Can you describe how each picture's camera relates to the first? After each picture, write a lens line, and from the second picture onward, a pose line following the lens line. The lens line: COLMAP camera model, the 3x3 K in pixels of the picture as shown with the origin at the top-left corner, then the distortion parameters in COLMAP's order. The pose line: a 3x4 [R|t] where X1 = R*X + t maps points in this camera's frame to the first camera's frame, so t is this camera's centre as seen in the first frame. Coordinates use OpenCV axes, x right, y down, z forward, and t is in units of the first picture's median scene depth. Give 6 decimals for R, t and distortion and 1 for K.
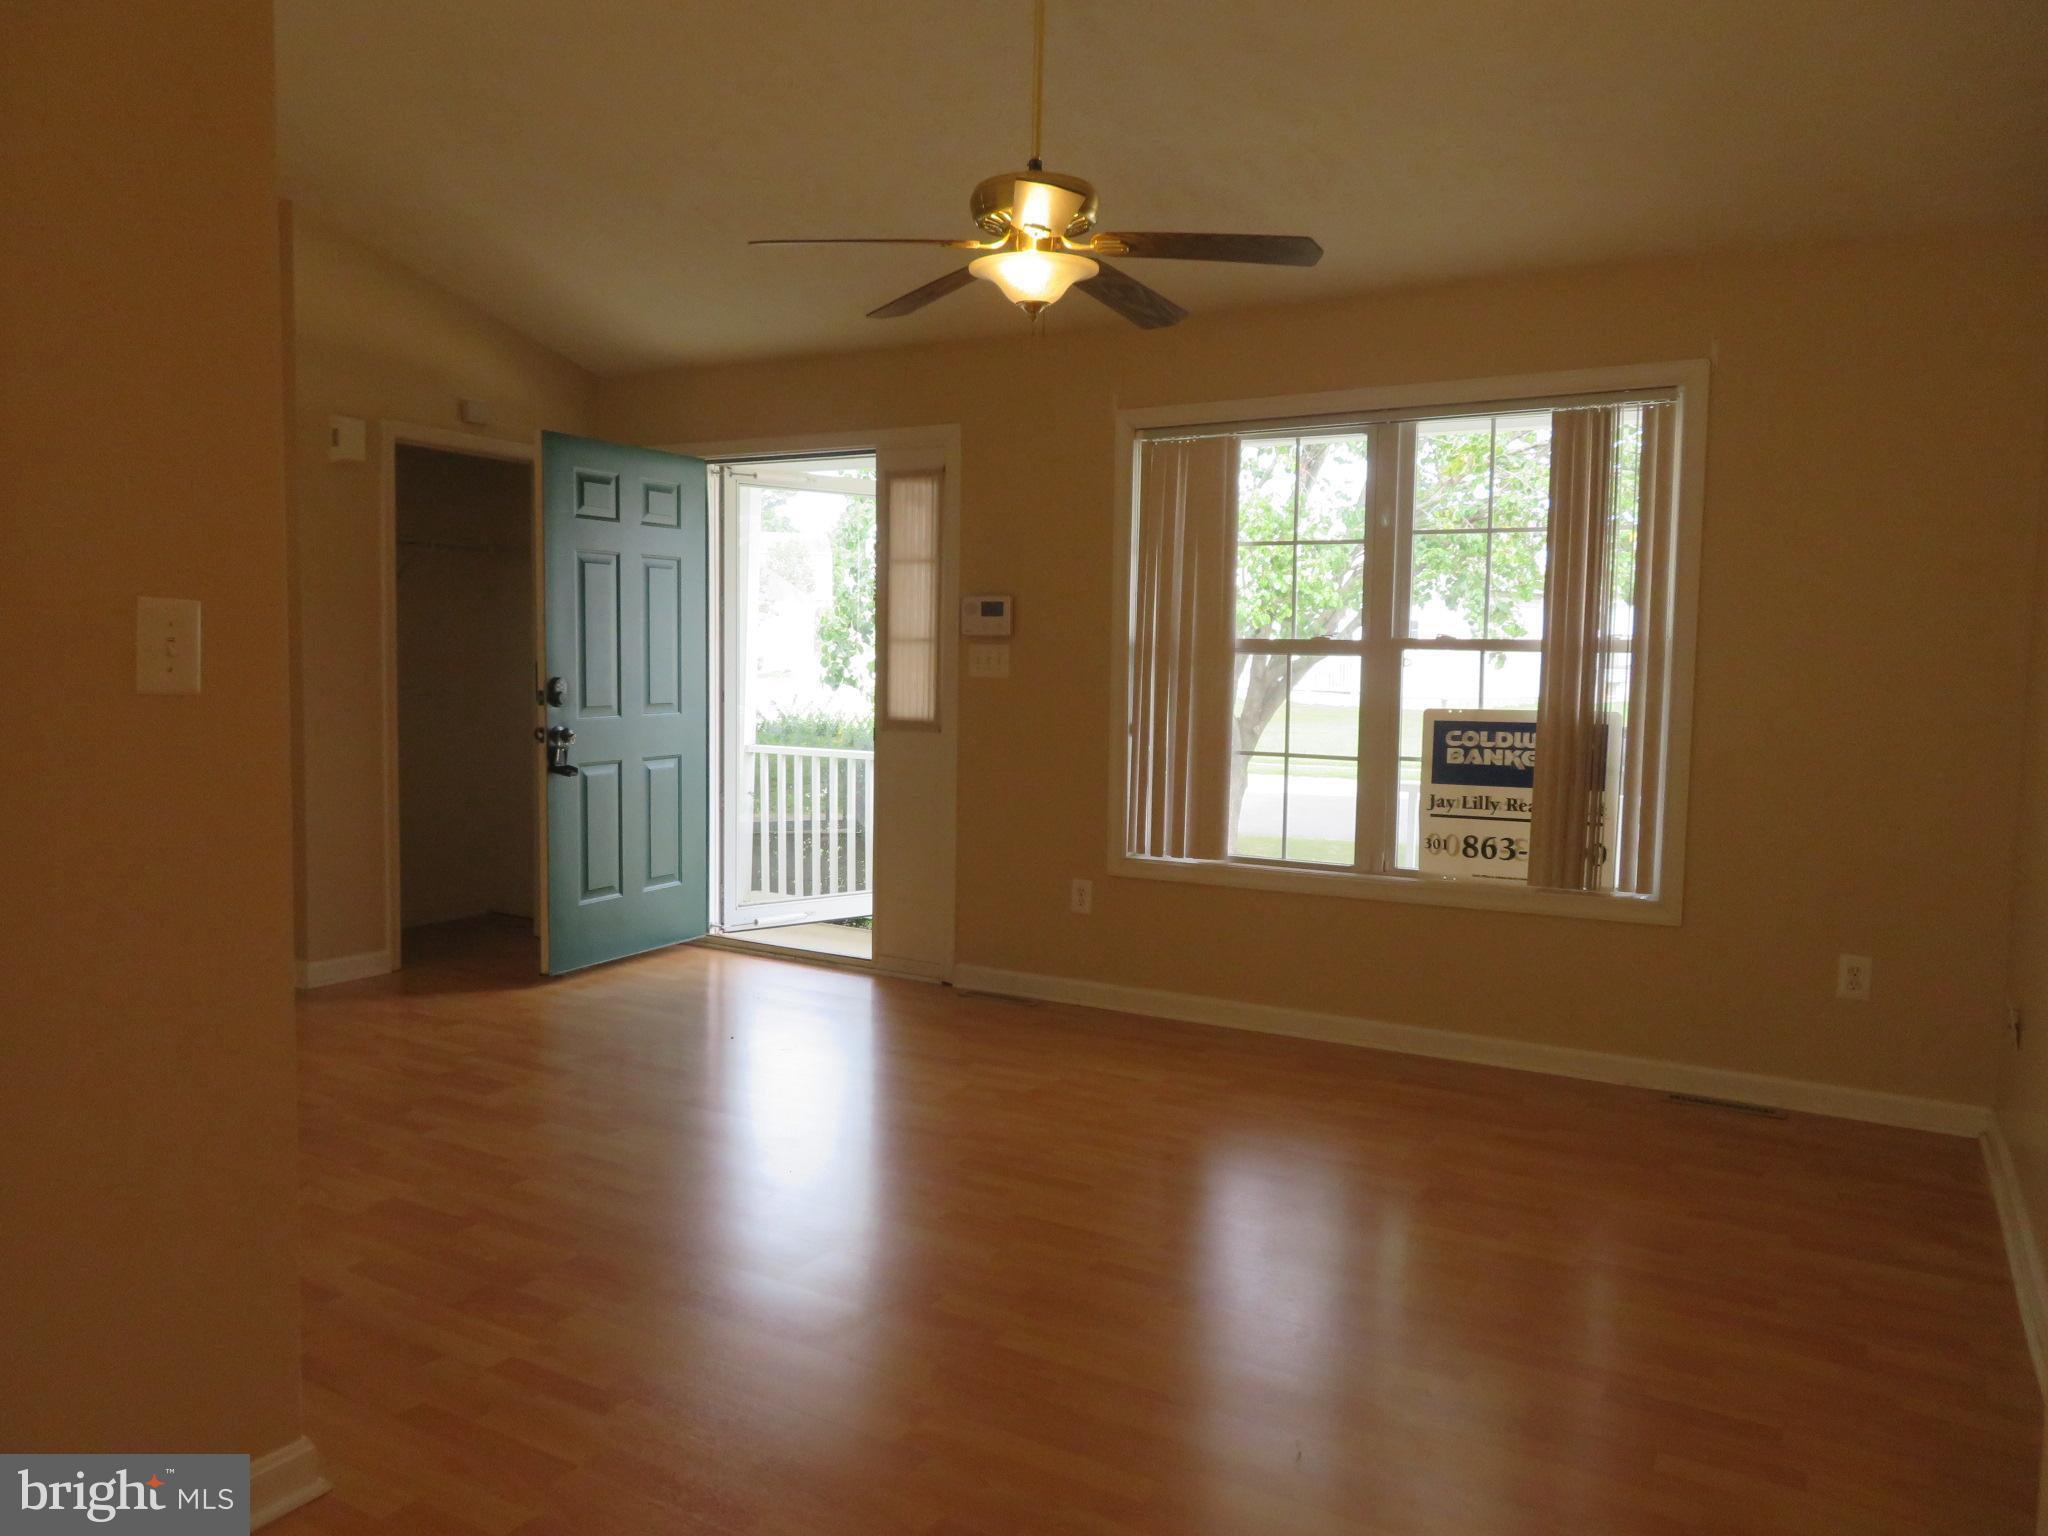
lens RADIAL K [[1464.3, 0, 1014.4], [0, 1464.3, 756.6], [0, 0, 1]] dist [-0.014502, 0.010895]
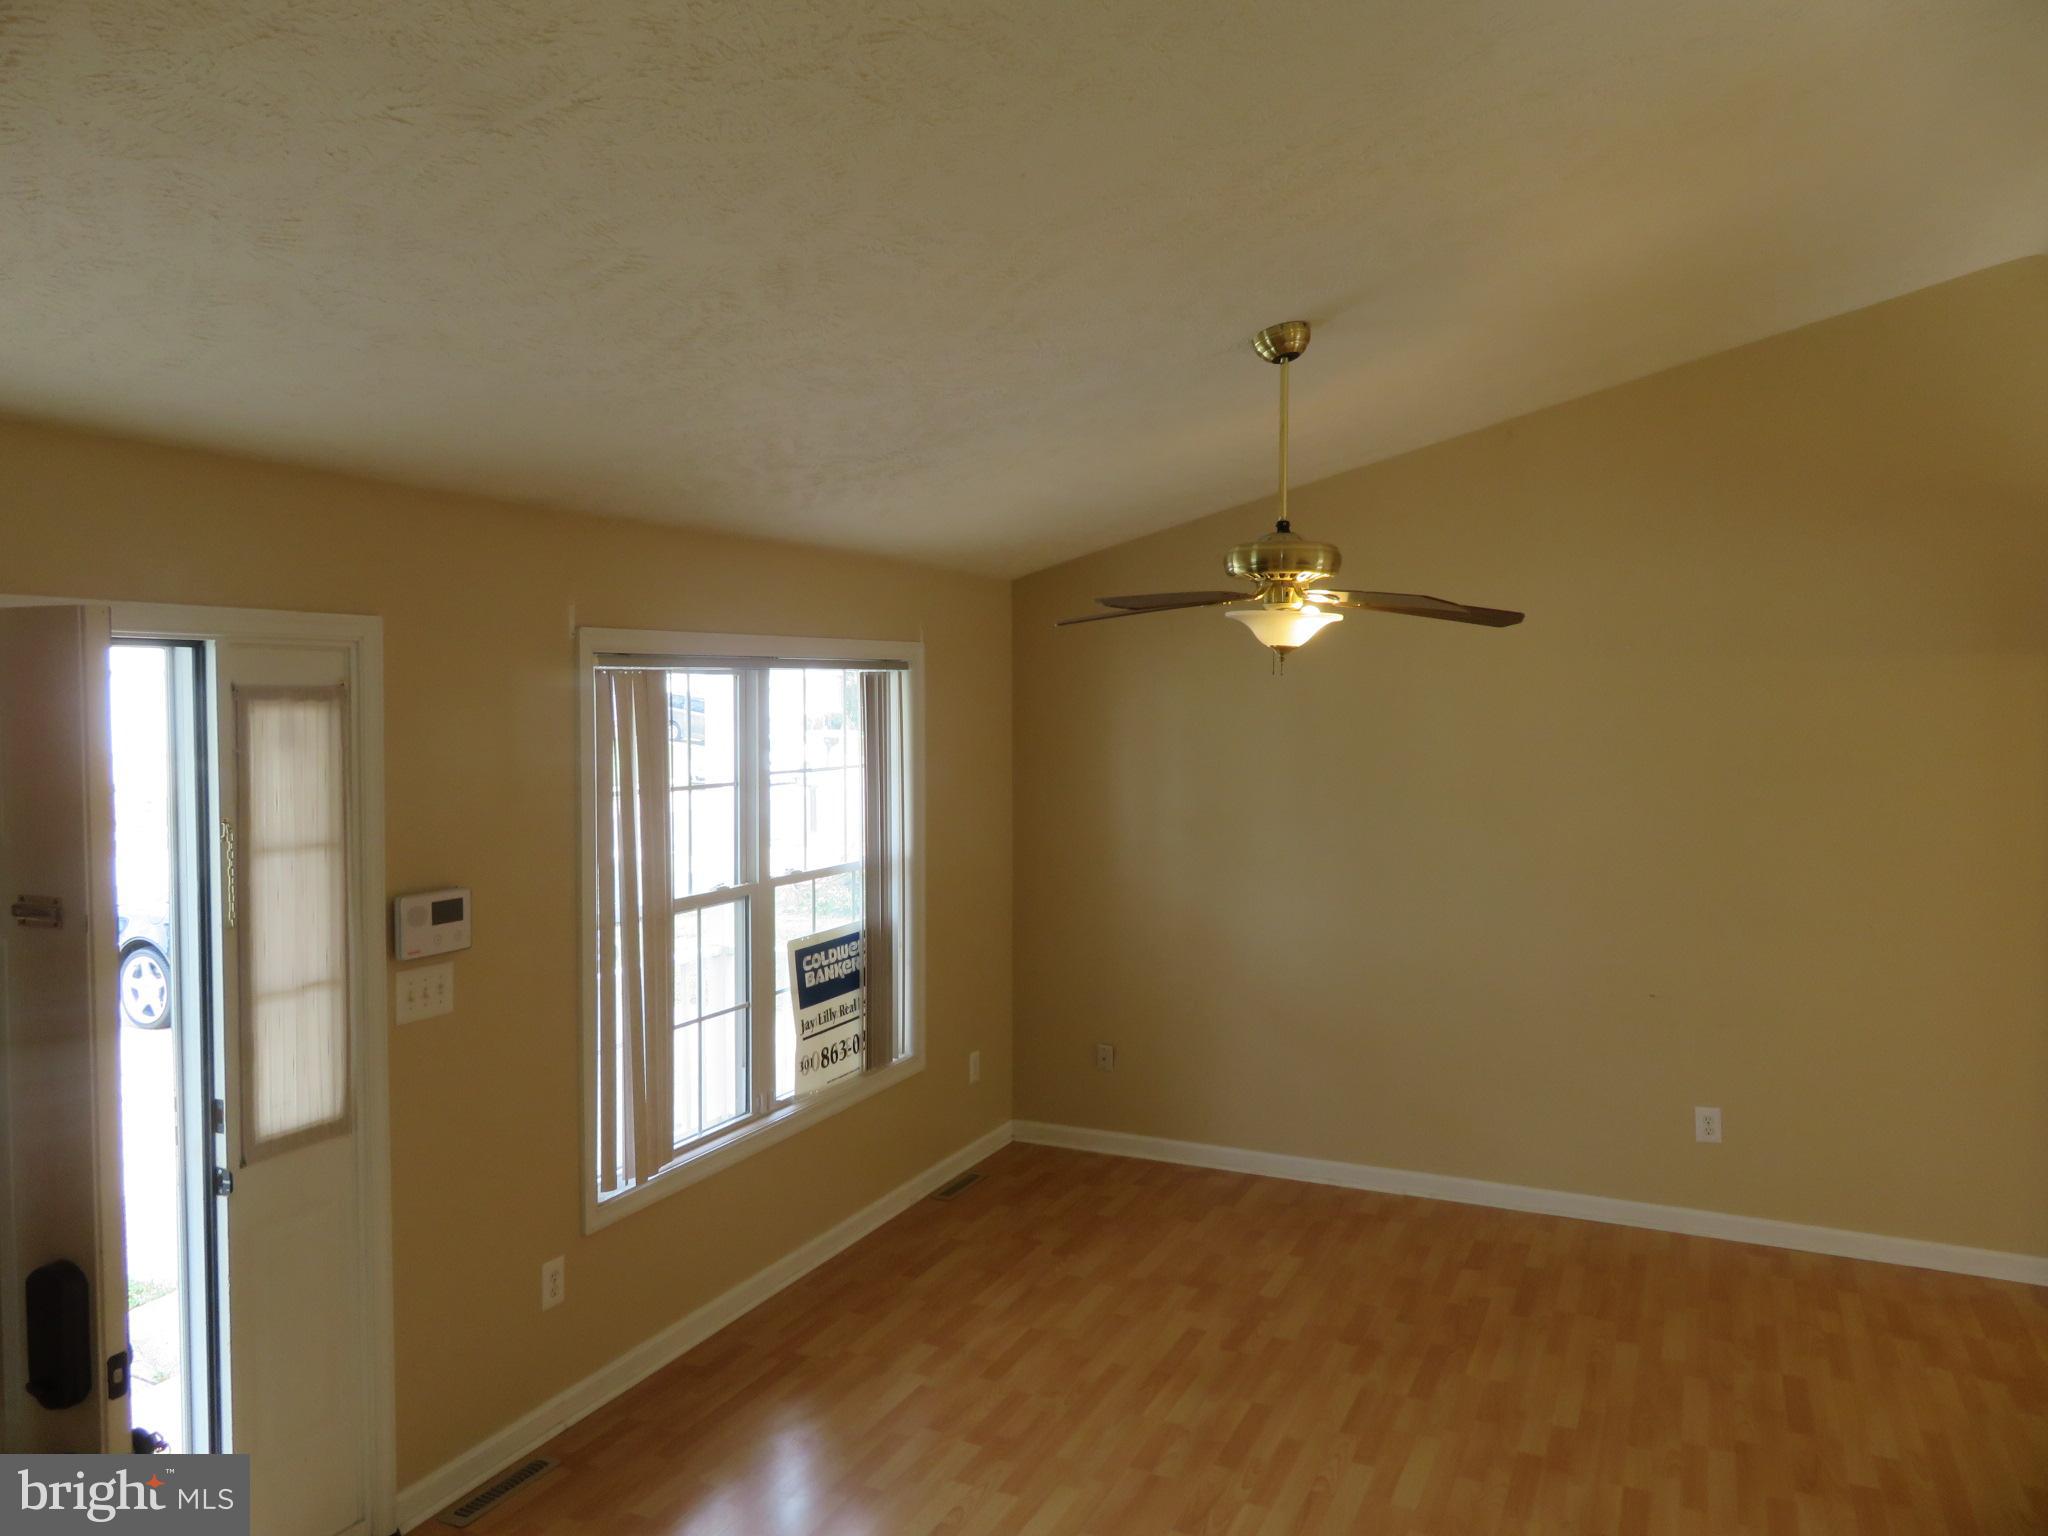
lens RADIAL K [[1464.3, 0, 1017.2], [0, 1464.3, 776.8], [0, 0, 1]] dist [-0.014502, 0.010895]
pose [[-0.089217, -0.069034, 0.993617, -0.768501], [0.073606, 0.994410, 0.075698, -0.217925], [-0.993289, 0.079889, -0.083637, 0.922548]]
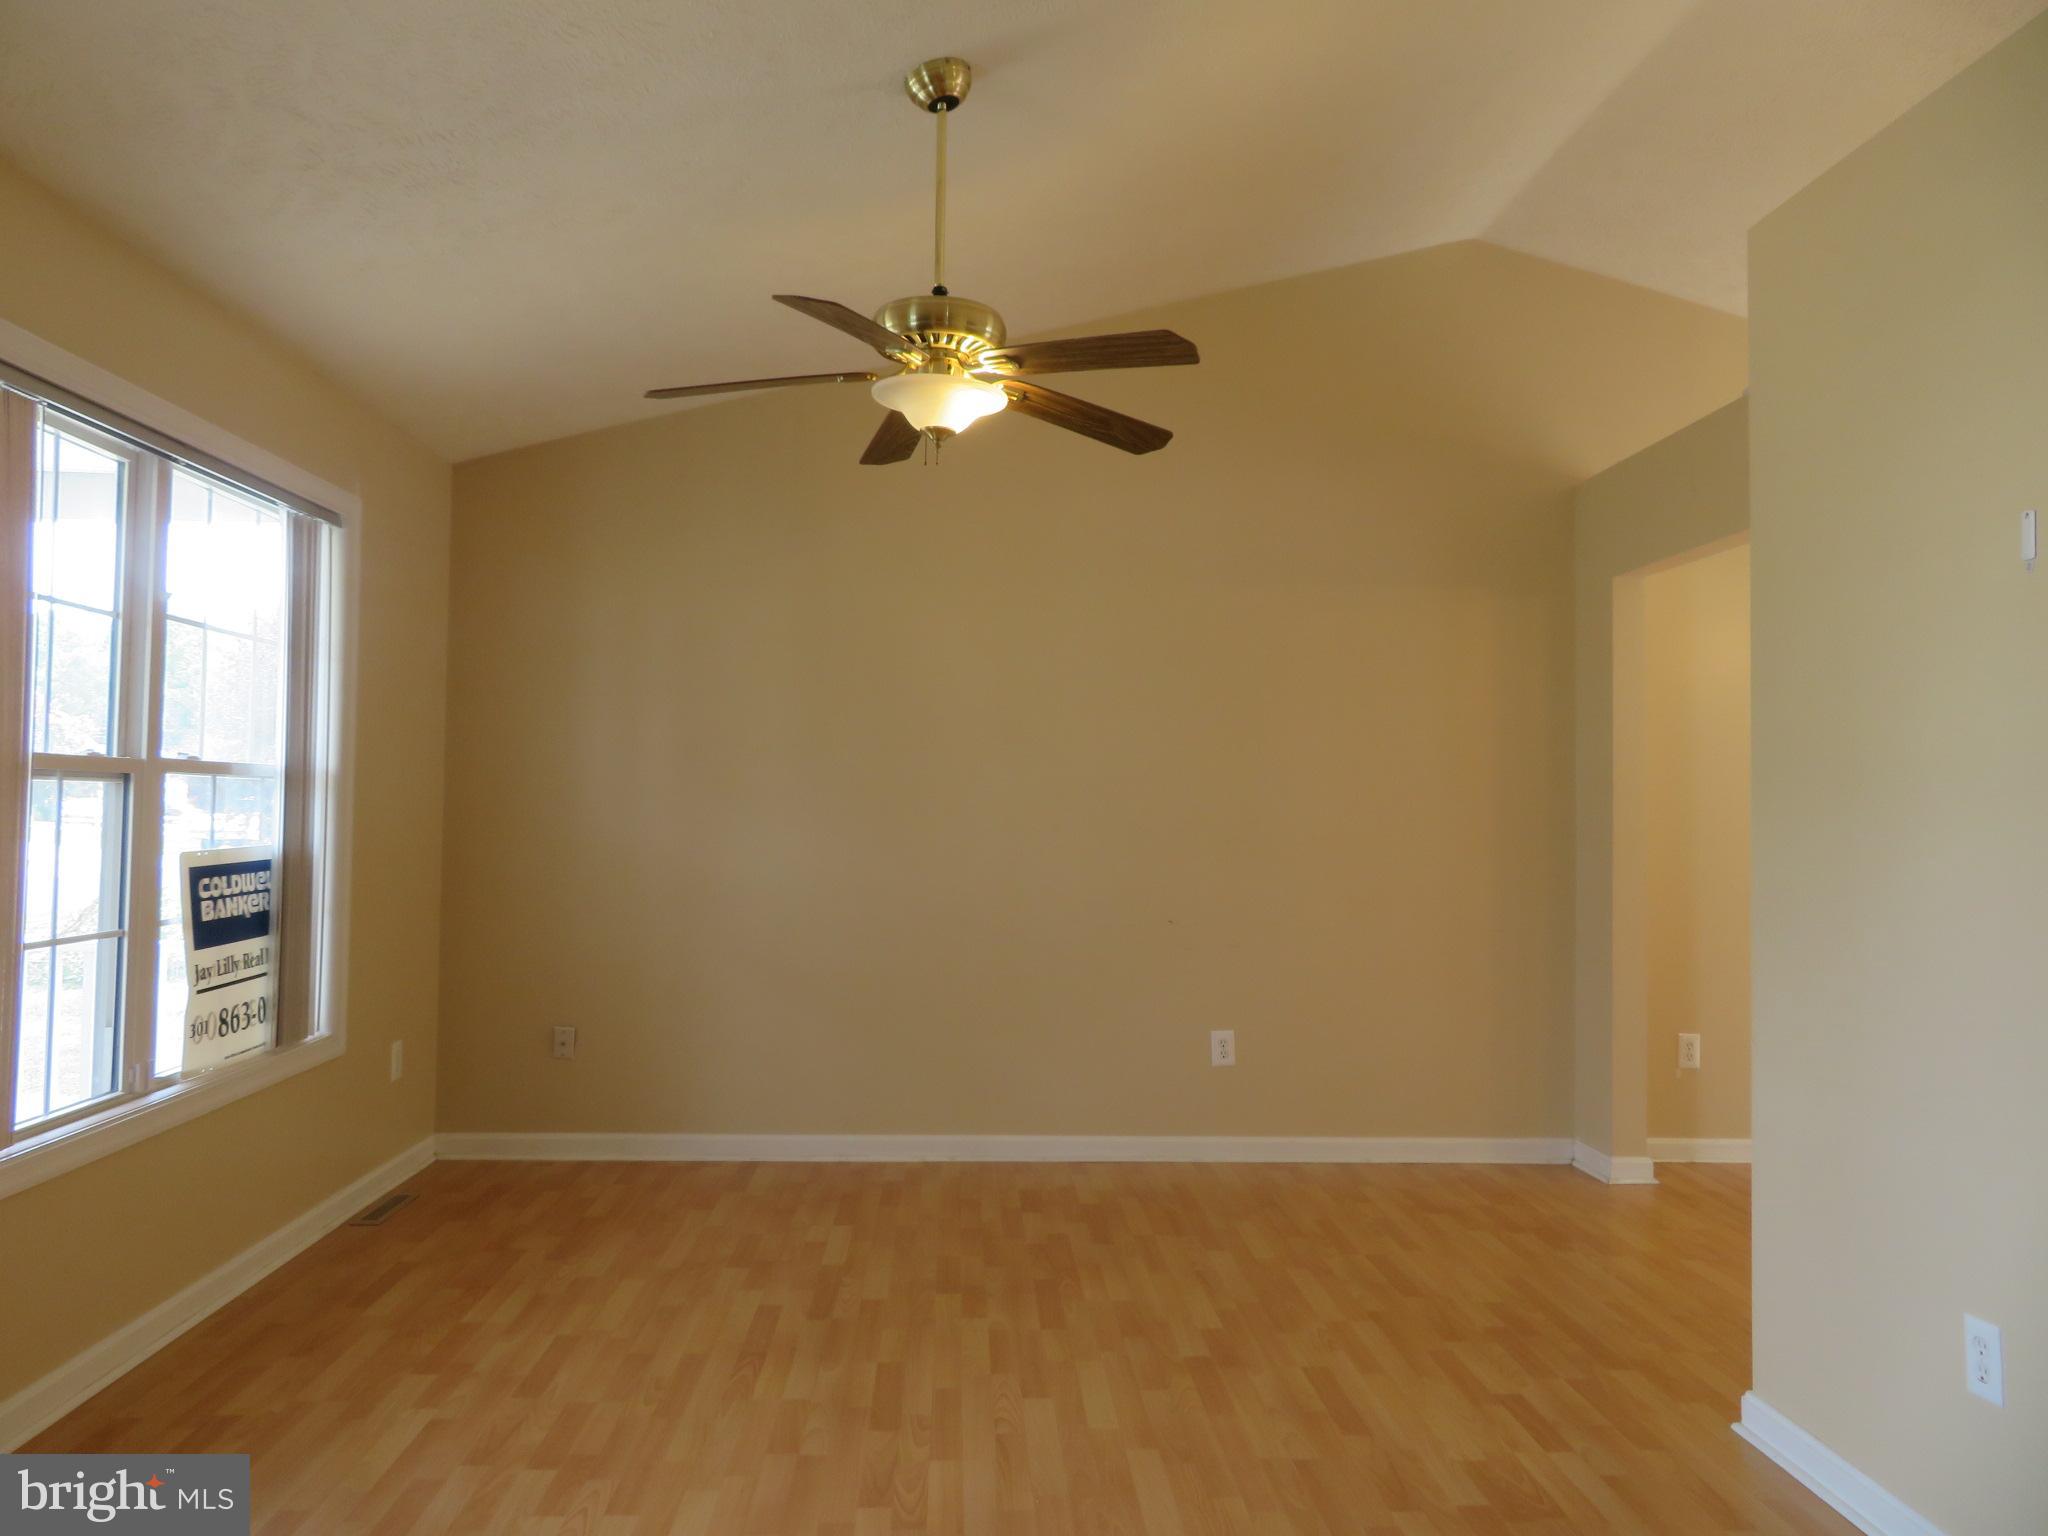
lens RADIAL K [[1464.3, 0, 1015.8], [0, 1464.3, 773.5], [0, 0, 1]] dist [-0.014502, 0.010895]
pose [[-0.543319, 0.000018, 0.839527, -0.578190], [0.039789, 0.998877, 0.025730, -0.075521], [-0.838583, 0.047384, -0.542709, 1.052038]]
